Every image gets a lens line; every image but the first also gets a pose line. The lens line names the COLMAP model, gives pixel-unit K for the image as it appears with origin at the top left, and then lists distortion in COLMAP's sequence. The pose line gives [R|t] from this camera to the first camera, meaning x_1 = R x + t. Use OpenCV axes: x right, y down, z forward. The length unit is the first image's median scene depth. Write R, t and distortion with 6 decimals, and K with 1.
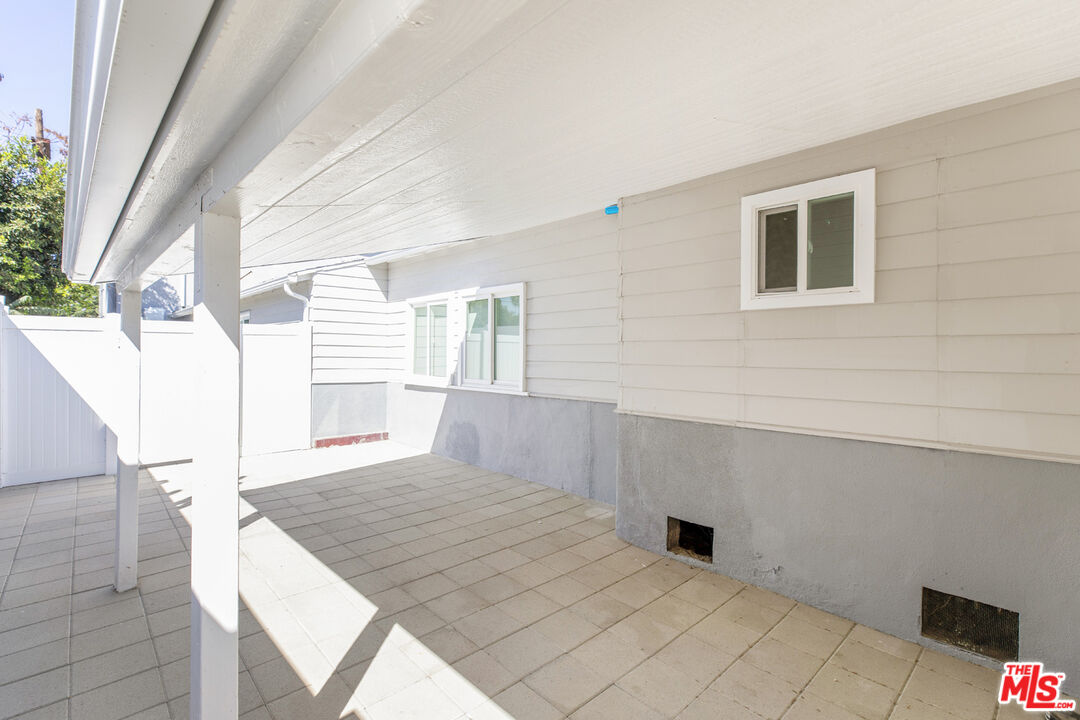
lens RADIAL K [[487.0, 0, 547.6], [0, 487.0, 352.2], [0, 0, 1]] dist [0.002382, -0.000412]
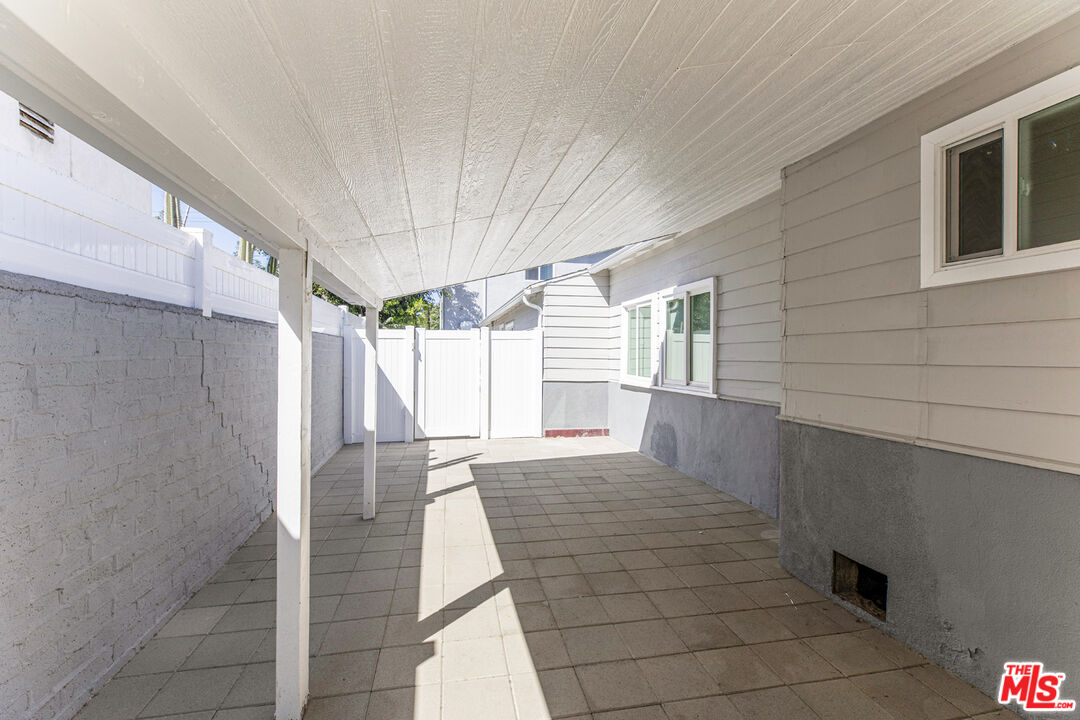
lens RADIAL K [[487.0, 0, 554.9], [0, 487.0, 354.0], [0, 0, 1]] dist [0.002382, -0.000412]
pose [[0.850640, -0.004417, -0.525729, 0.246059], [0.001138, 0.999978, -0.006560, 0.014192], [0.525747, 0.004982, 0.850627, 0.060019]]
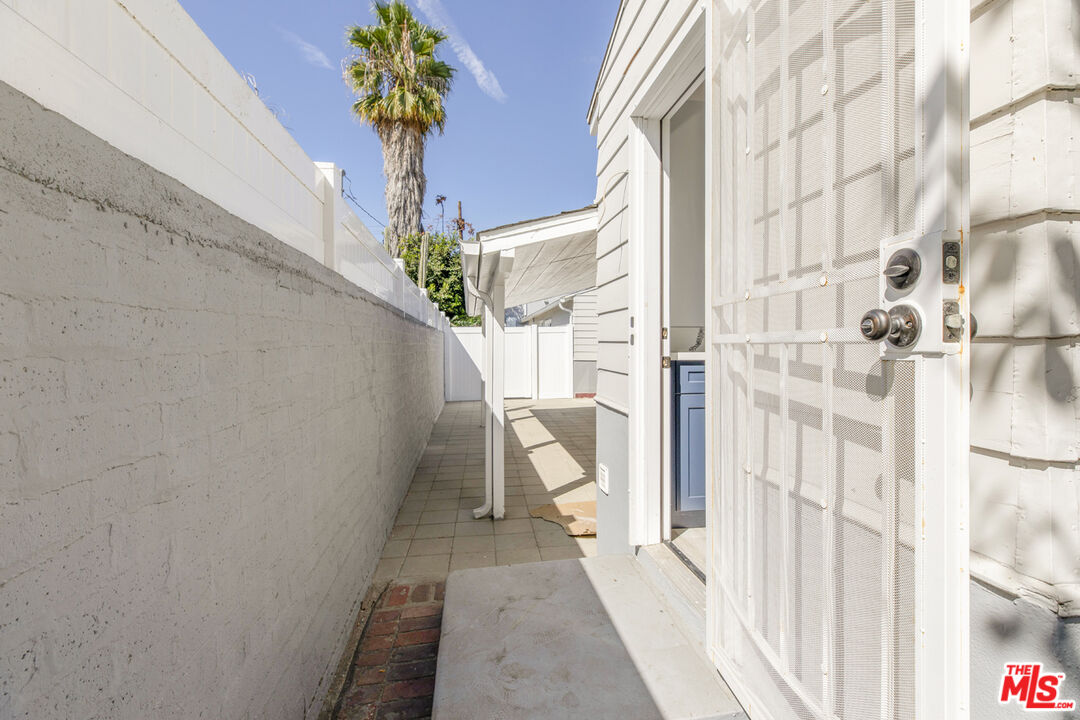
lens RADIAL K [[487.0, 0, 540.8], [0, 487.0, 355.5], [0, 0, 1]] dist [0.002382, -0.000412]
pose [[0.798997, 0.000095, -0.601335, 0.767591], [0.013212, 0.999756, 0.017713, 0.025891], [0.601190, -0.022097, 0.798801, -0.735319]]
